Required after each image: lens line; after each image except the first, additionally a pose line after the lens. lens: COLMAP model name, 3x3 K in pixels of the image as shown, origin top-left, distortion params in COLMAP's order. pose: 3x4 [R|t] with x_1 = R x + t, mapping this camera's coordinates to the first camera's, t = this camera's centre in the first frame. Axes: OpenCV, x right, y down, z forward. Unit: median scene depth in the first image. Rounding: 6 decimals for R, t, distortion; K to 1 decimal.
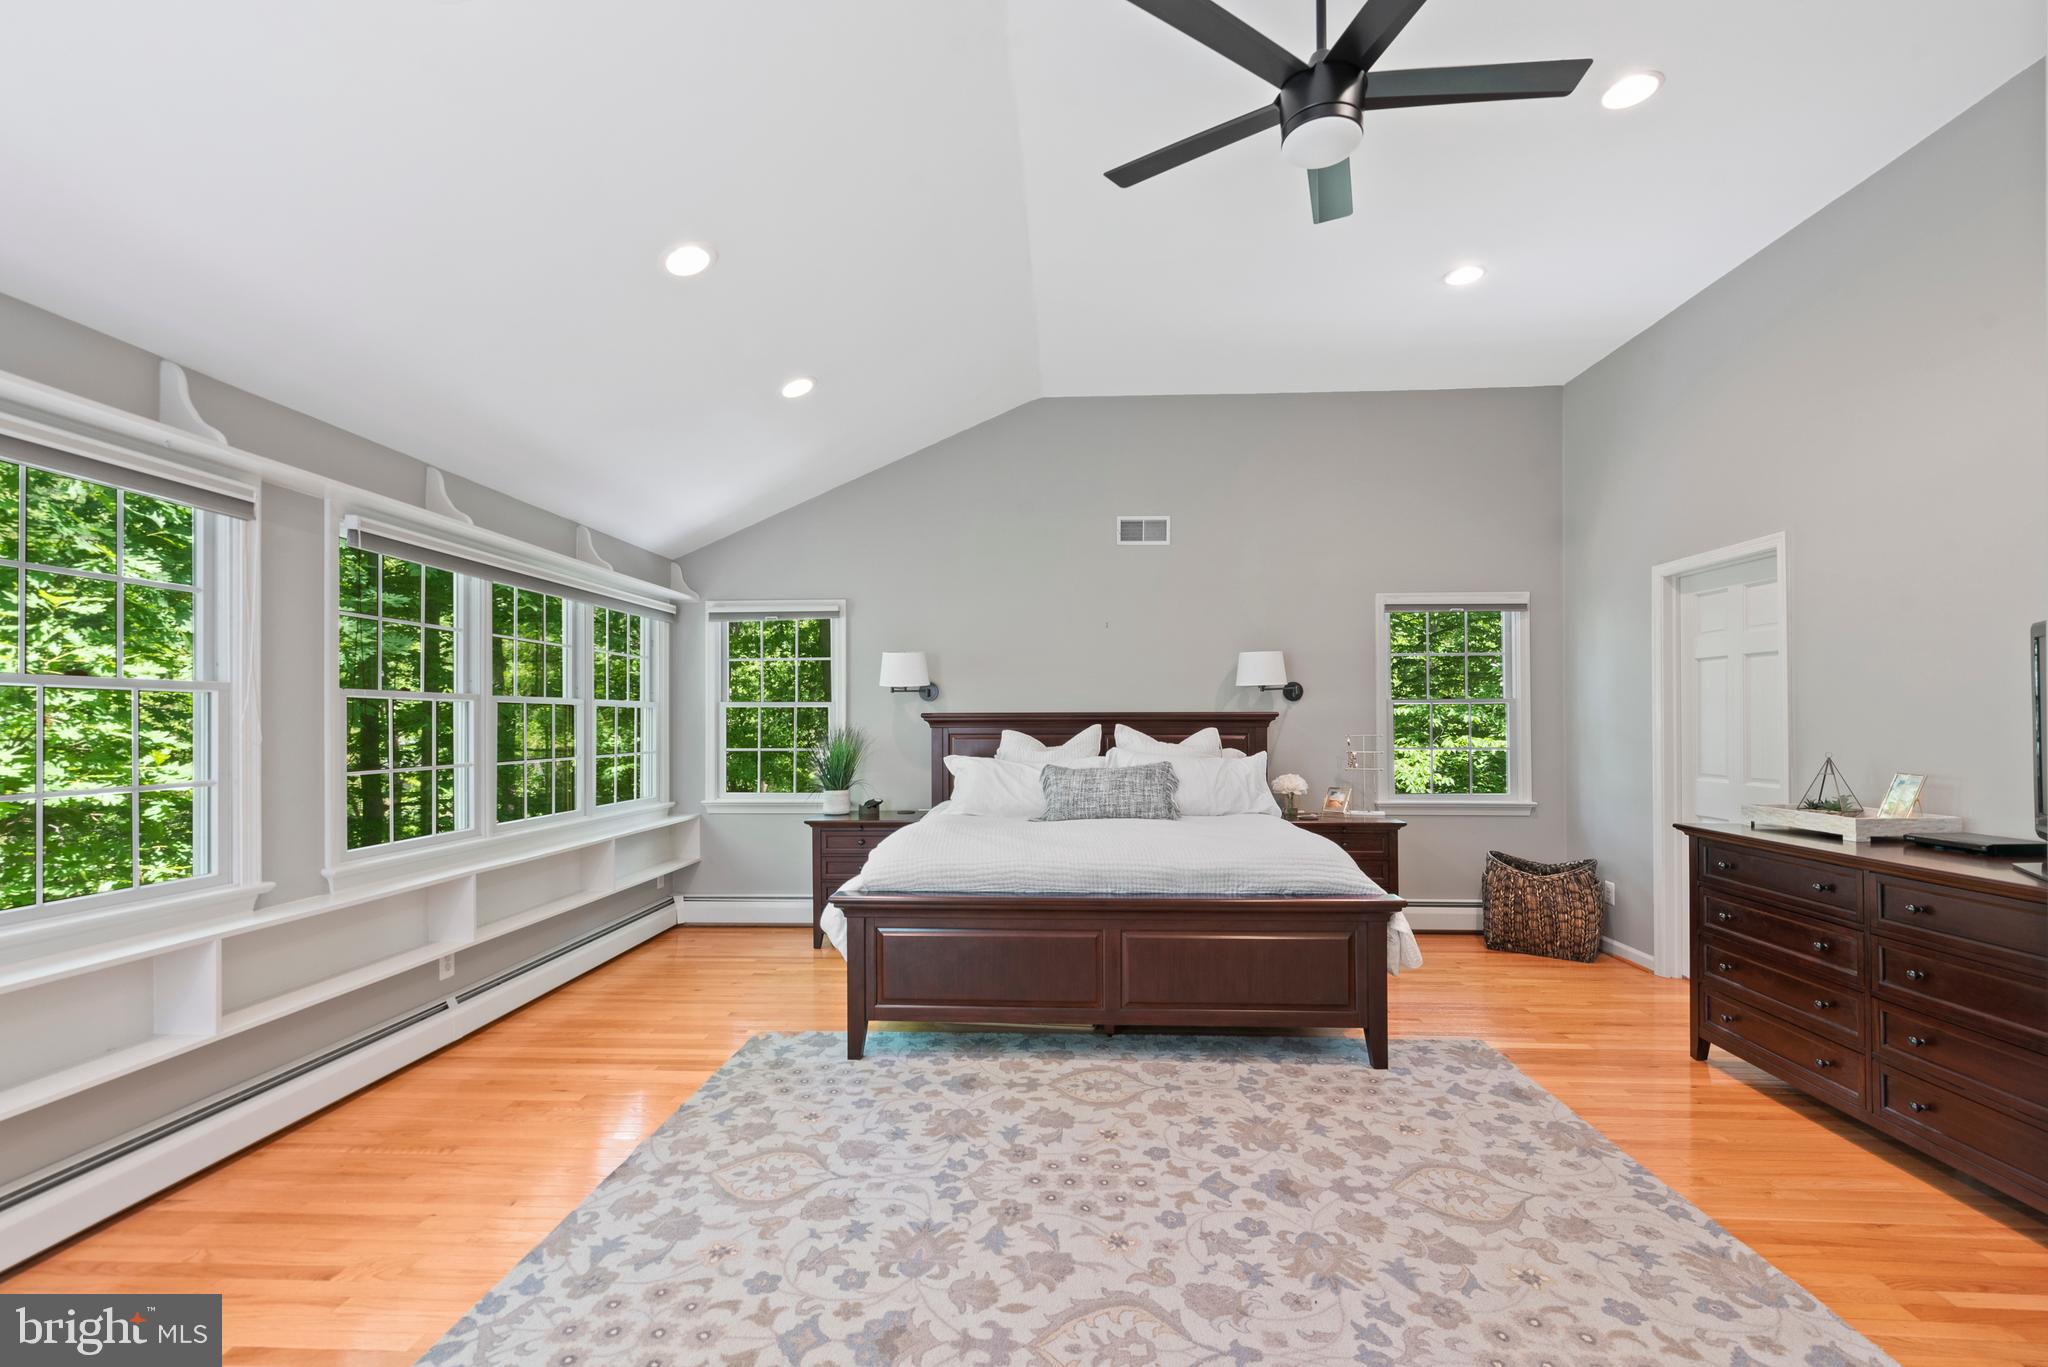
lens RADIAL K [[899.2, 0, 1025.7], [0, 899.2, 712.1], [0, 0, 1]] dist [0.003387, -0.000537]
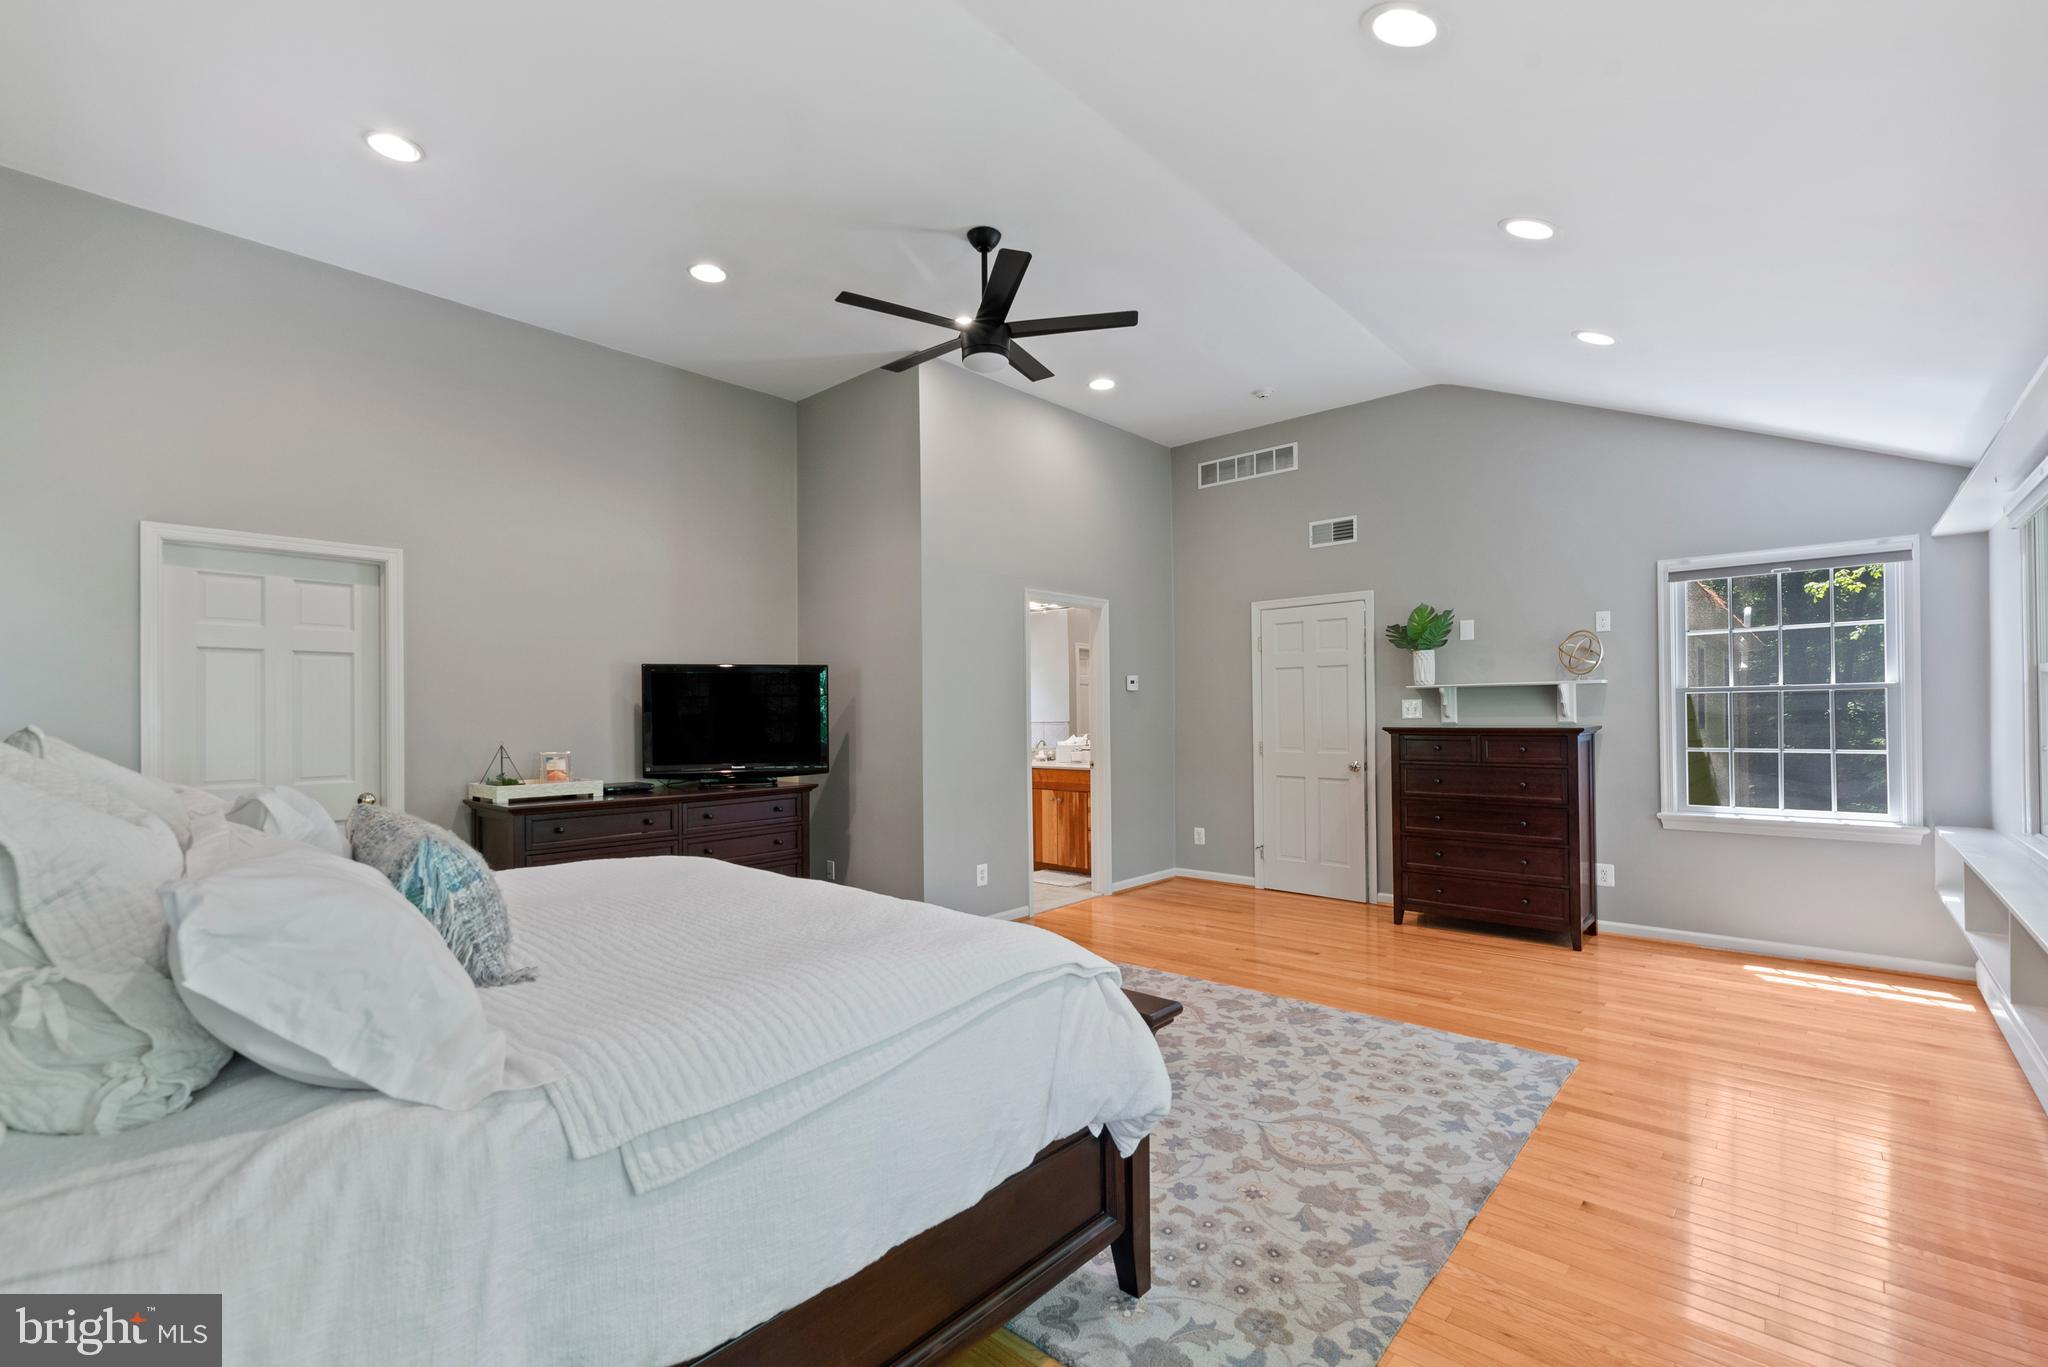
lens RADIAL K [[899.2, 0, 1031.2], [0, 899.2, 698.2], [0, 0, 1]] dist [0.003387, -0.000537]
pose [[-0.787417, 0.022284, 0.616018, -0.744474], [0.005418, 0.999558, -0.029233, 0.035771], [-0.616397, -0.019681, -0.787189, 2.237206]]
